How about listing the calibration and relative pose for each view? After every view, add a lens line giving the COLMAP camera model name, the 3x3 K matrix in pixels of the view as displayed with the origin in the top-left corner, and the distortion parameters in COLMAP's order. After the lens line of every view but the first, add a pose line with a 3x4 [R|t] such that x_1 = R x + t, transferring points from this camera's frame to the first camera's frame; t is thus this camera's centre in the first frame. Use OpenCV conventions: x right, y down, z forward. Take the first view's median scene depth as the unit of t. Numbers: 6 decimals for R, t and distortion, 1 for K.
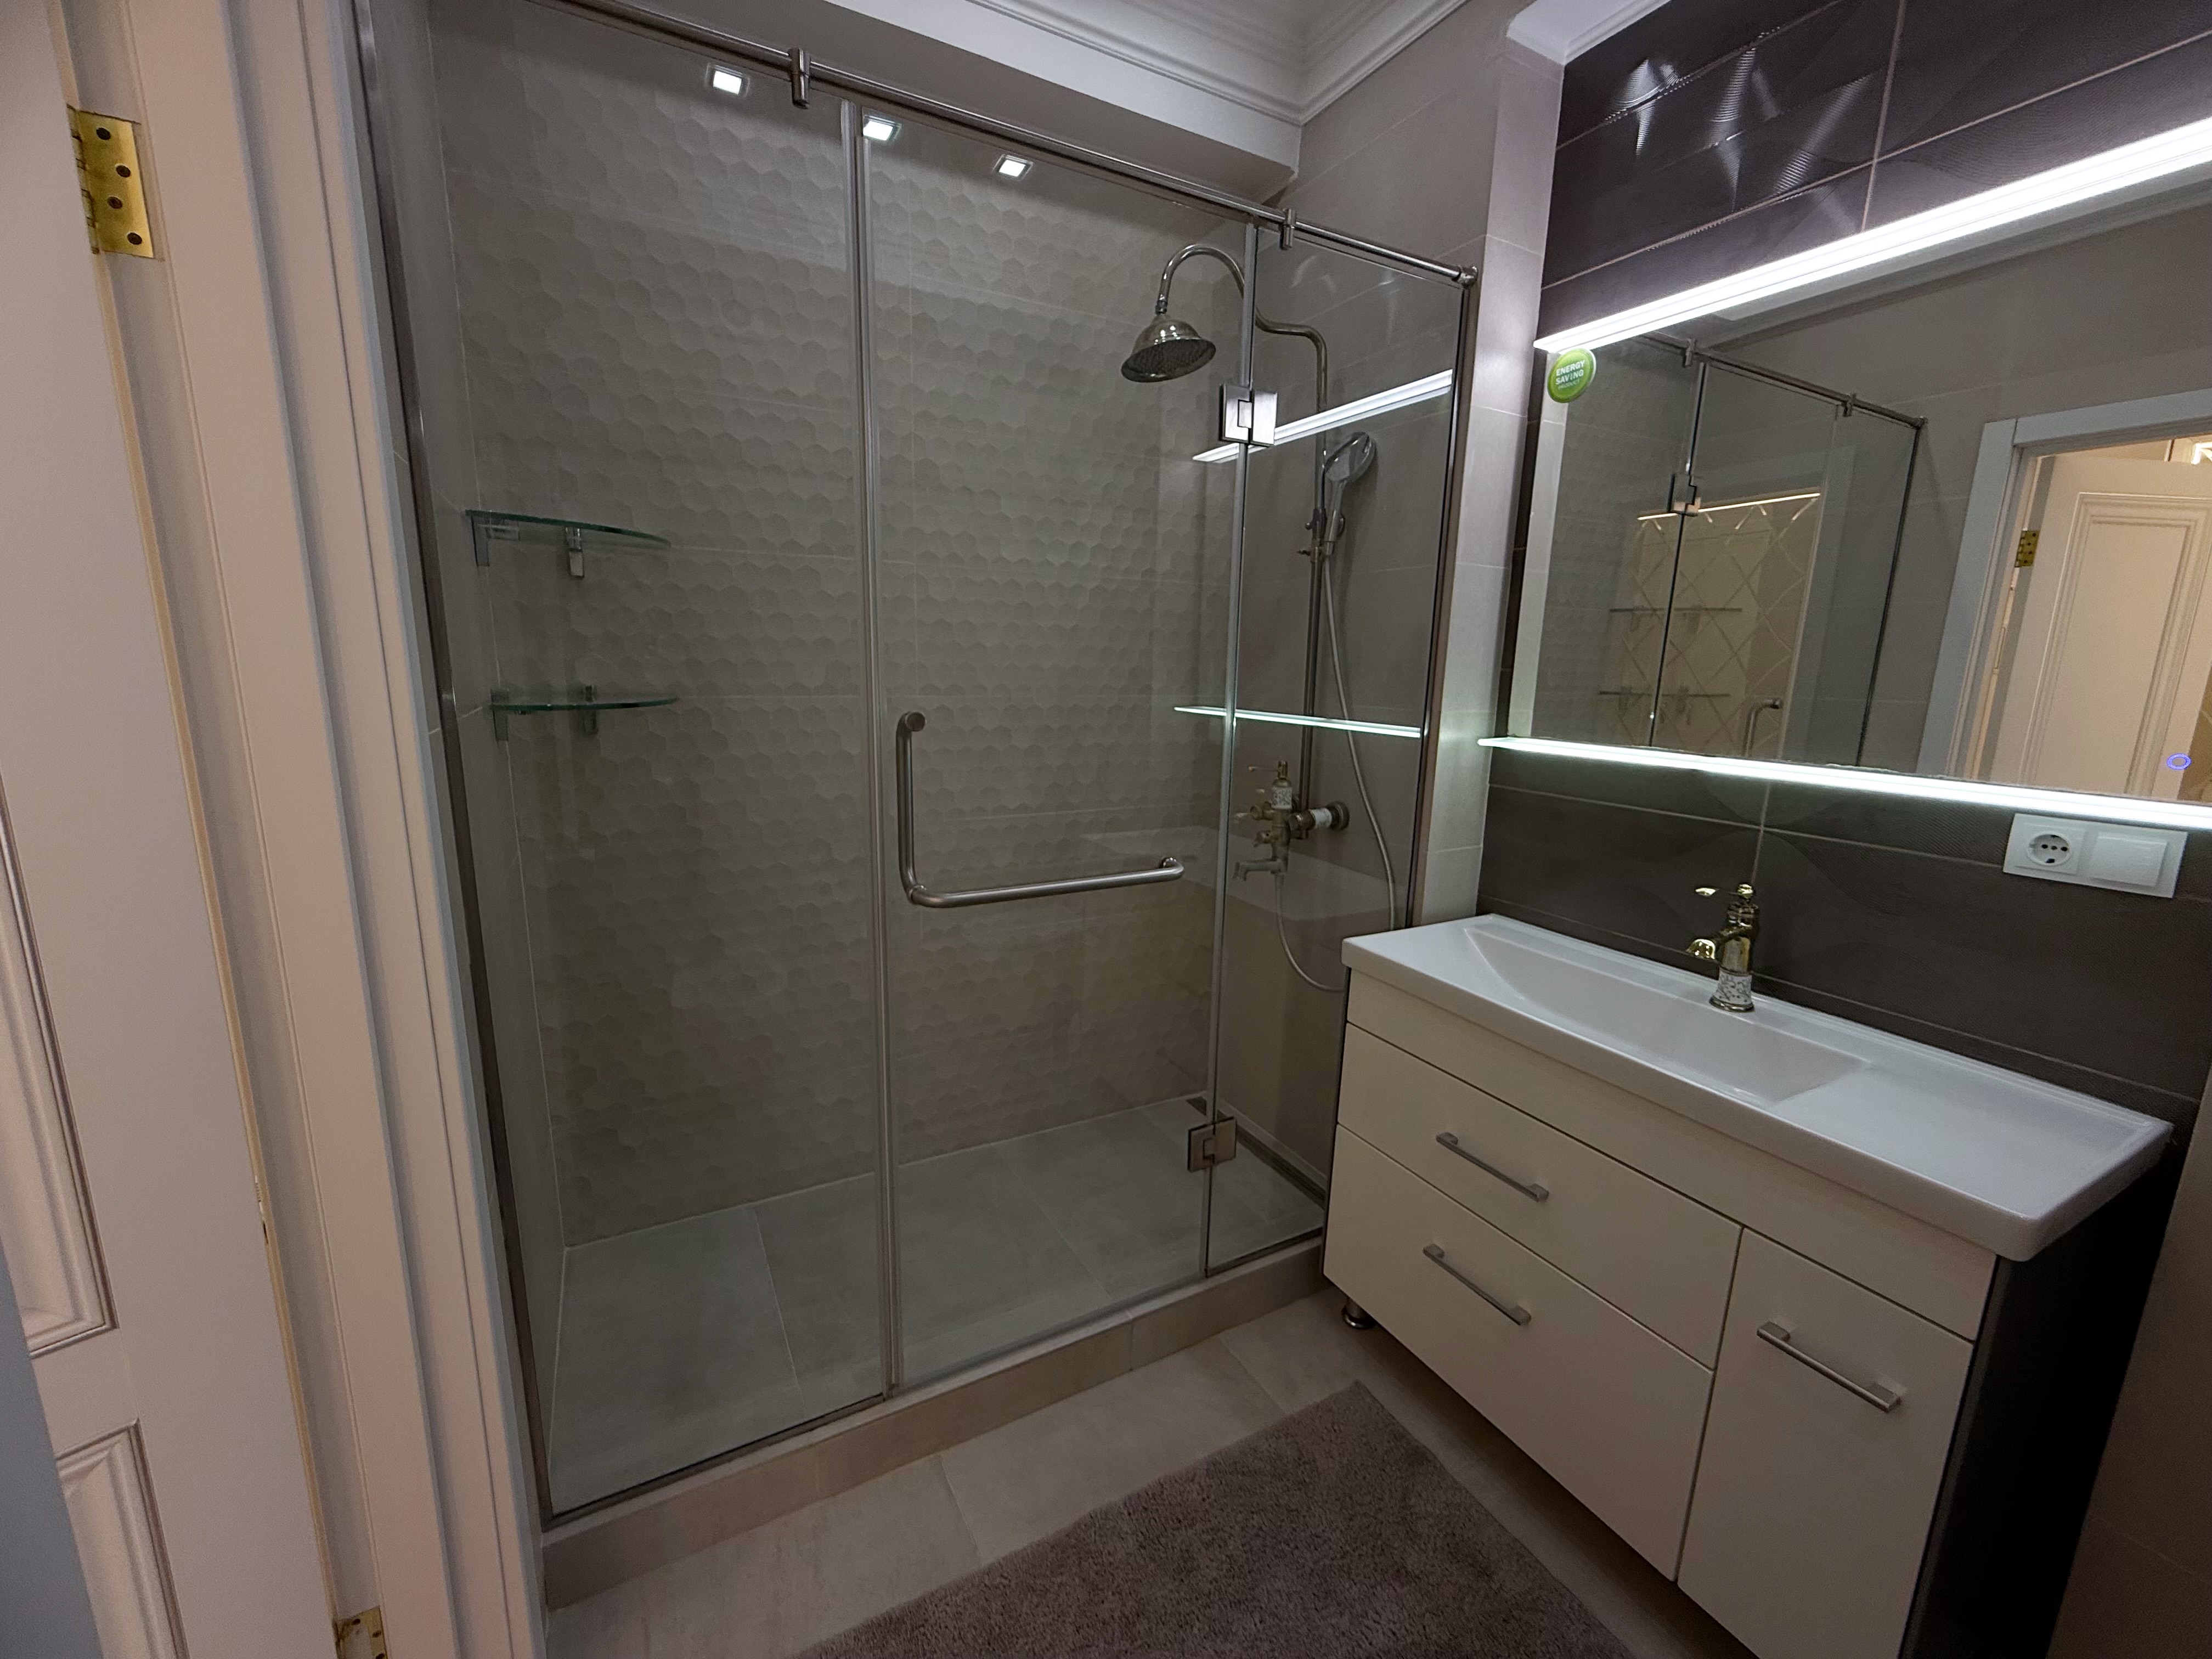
lens RADIAL K [[893.1, 0, 1095.8], [0, 893.1, 830.8], [0, 0, 1]] dist [0.011135, 0.000086]
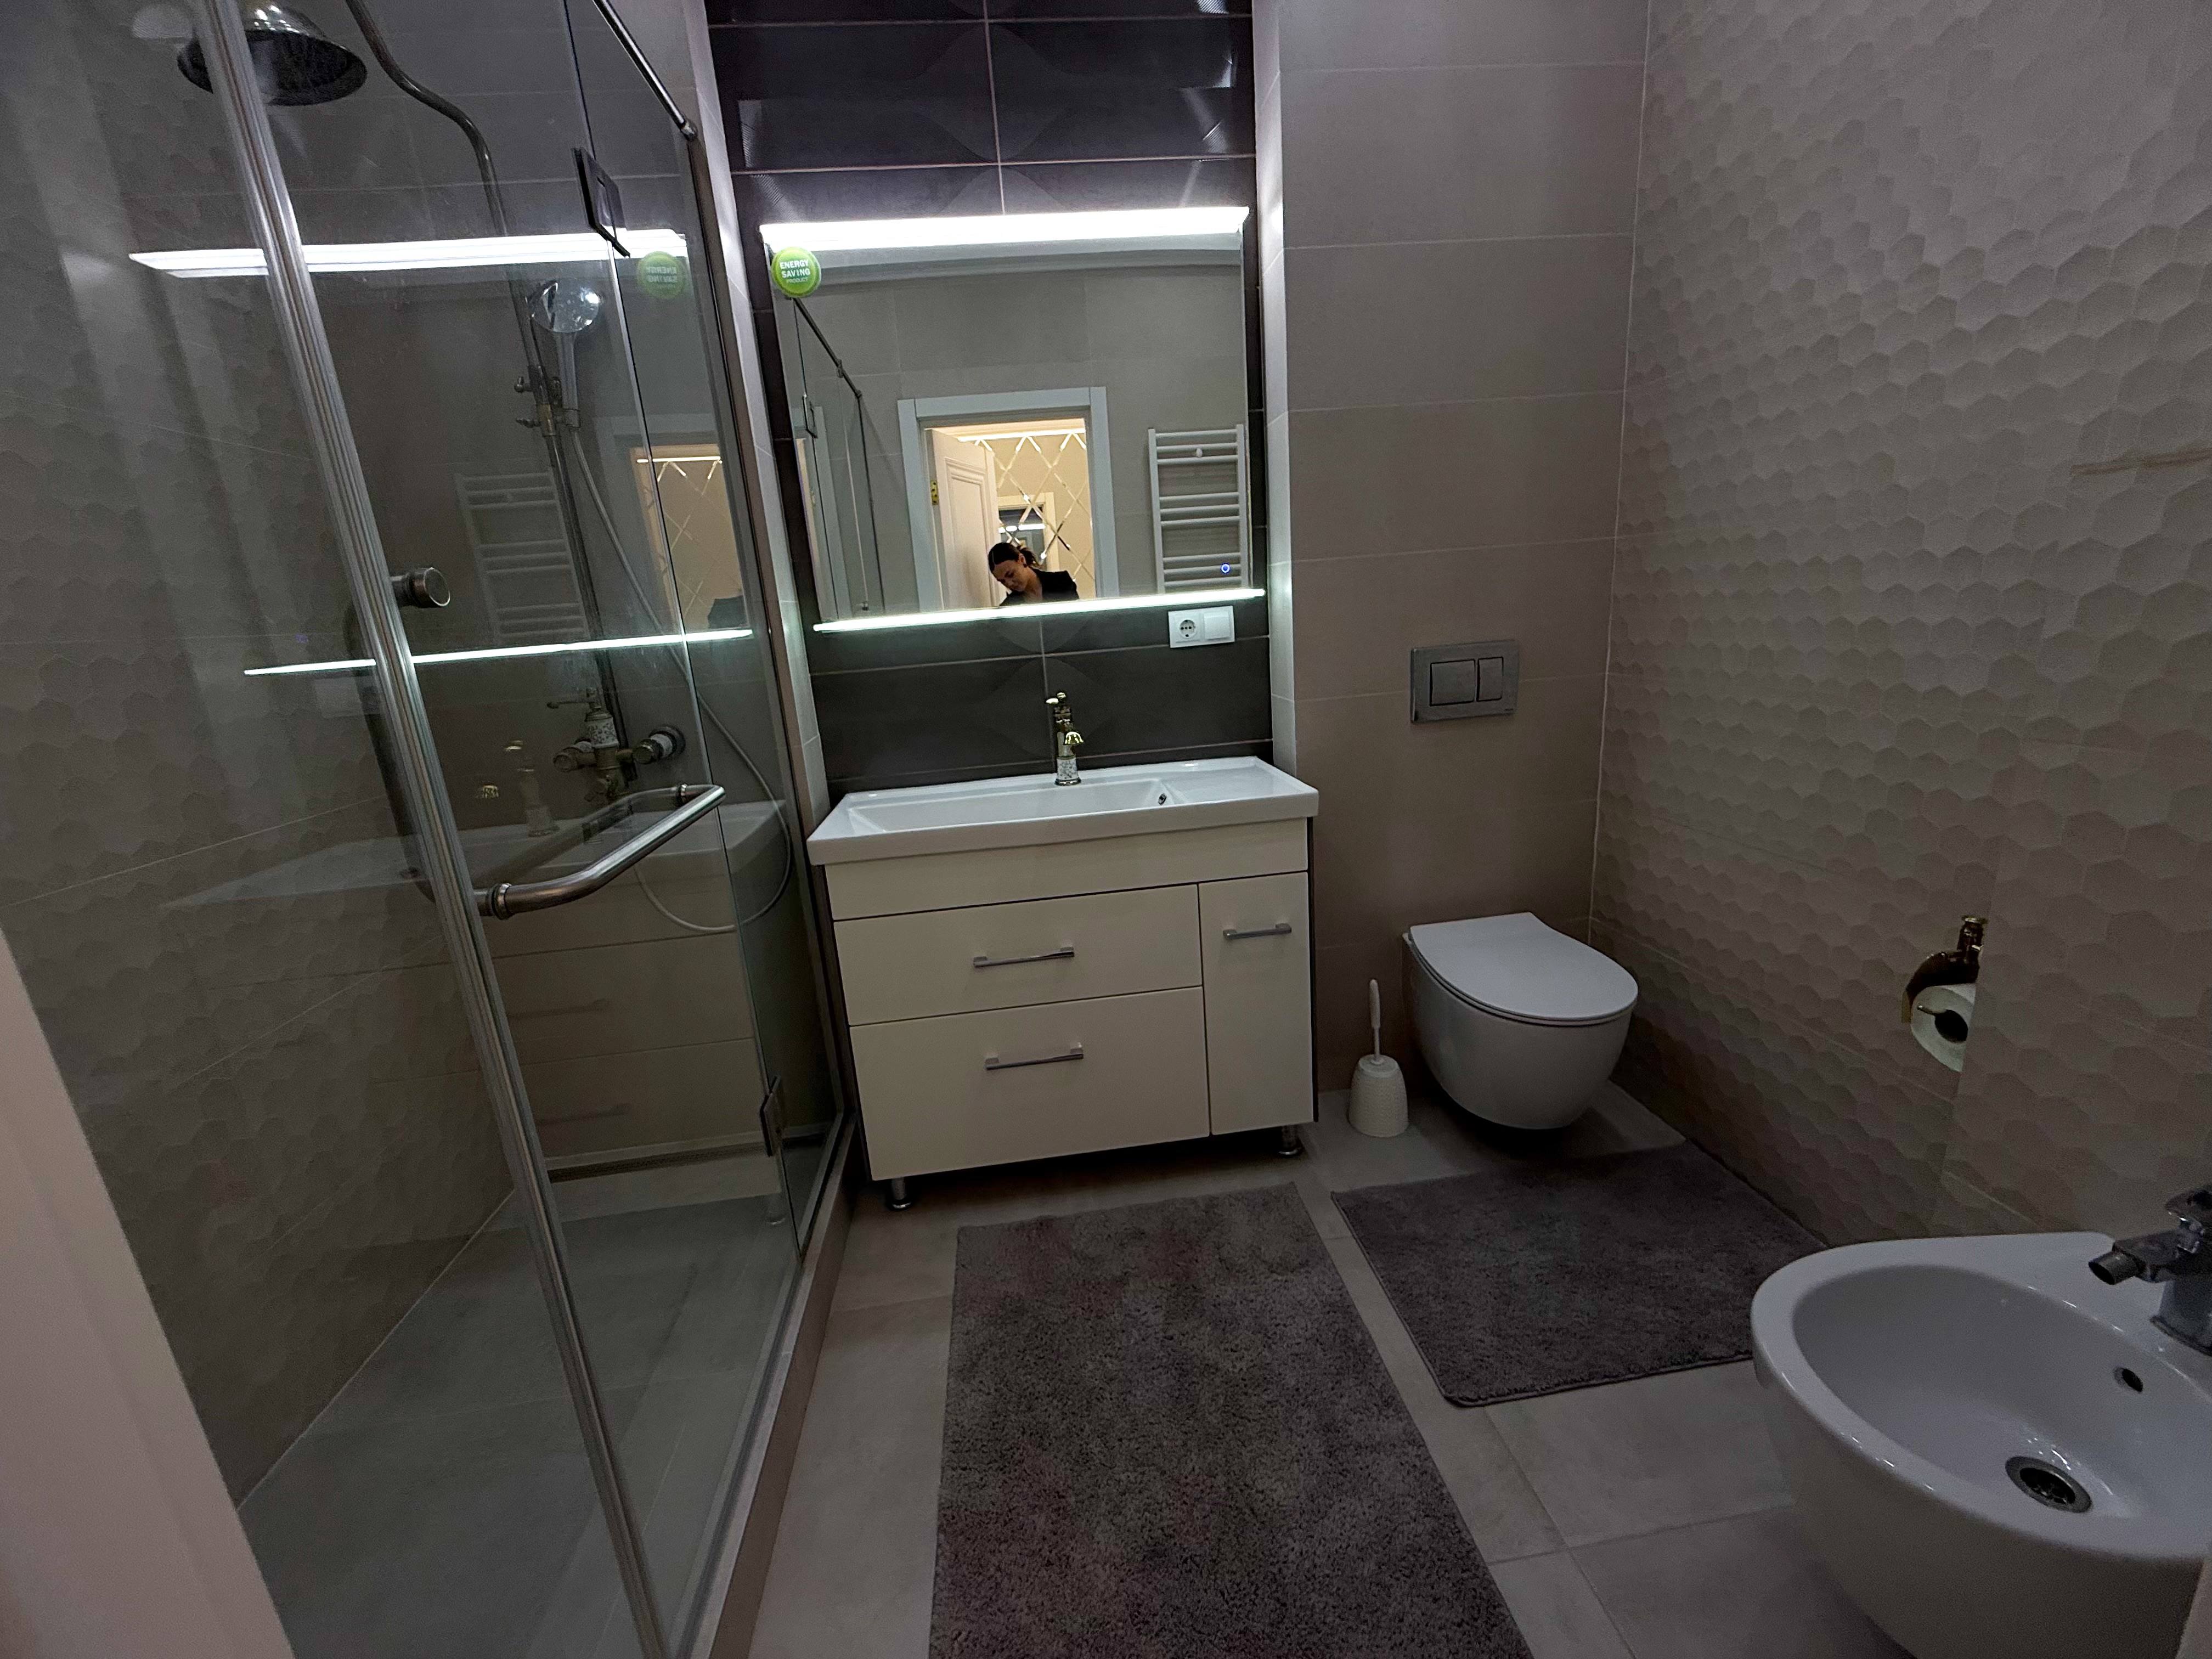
lens RADIAL K [[893.1, 0, 1095.8], [0, 893.1, 830.8], [0, 0, 1]] dist [0.011135, 0.000086]
pose [[0.375454, -0.273325, 0.885623, -0.463769], [0.262375, 0.947786, 0.181278, 0.021778], [-0.888928, 0.164304, 0.427563, 0.339278]]
